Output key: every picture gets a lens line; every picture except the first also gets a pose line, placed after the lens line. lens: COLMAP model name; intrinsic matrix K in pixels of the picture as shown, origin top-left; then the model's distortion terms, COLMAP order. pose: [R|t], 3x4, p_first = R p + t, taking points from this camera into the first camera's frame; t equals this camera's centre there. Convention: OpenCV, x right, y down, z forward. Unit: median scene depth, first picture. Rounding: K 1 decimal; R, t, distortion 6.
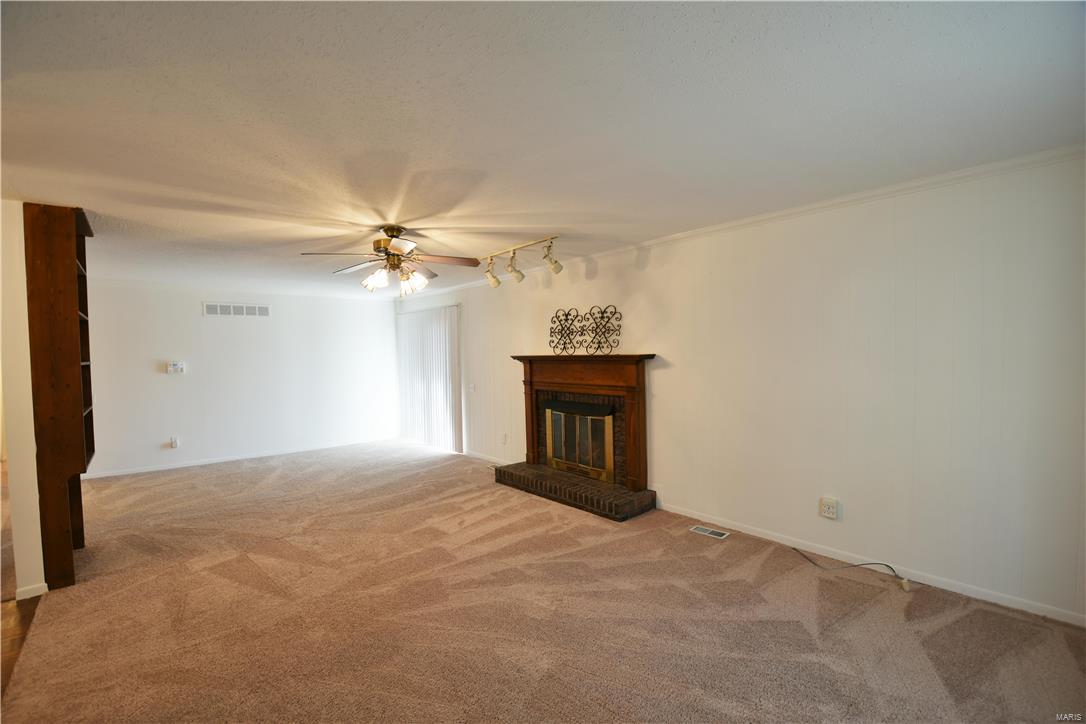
lens RADIAL K [[474.1, 0, 543.1], [0, 474.1, 368.7], [0, 0, 1]] dist [0.013069, -0.022105]
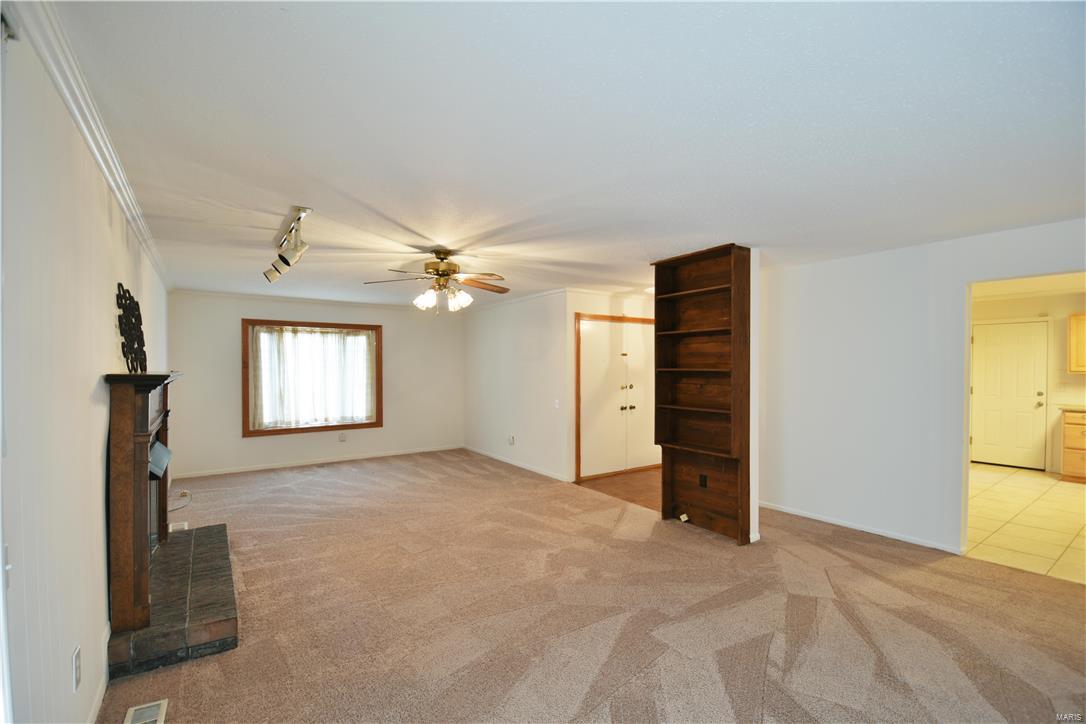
lens RADIAL K [[474.1, 0, 543.1], [0, 474.1, 368.7], [0, 0, 1]] dist [0.013069, -0.022105]
pose [[-0.994027, 0.011939, 0.108478, -0.491156], [0.015932, 0.999224, 0.036017, -0.047727], [-0.107964, 0.037530, -0.993446, 1.534939]]
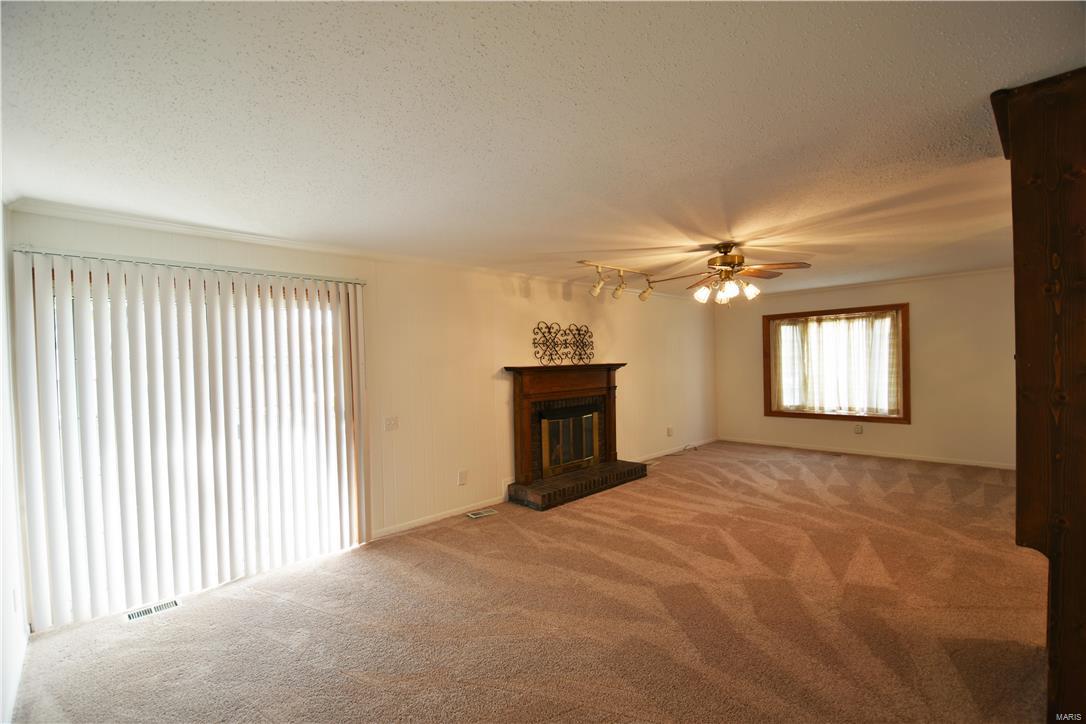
lens RADIAL K [[474.1, 0, 543.1], [0, 474.1, 368.7], [0, 0, 1]] dist [0.013069, -0.022105]
pose [[-0.050374, -0.002482, 0.998727, -1.052320], [0.060300, 0.998165, 0.005522, -0.029922], [-0.996908, 0.060502, -0.050132, 1.114486]]
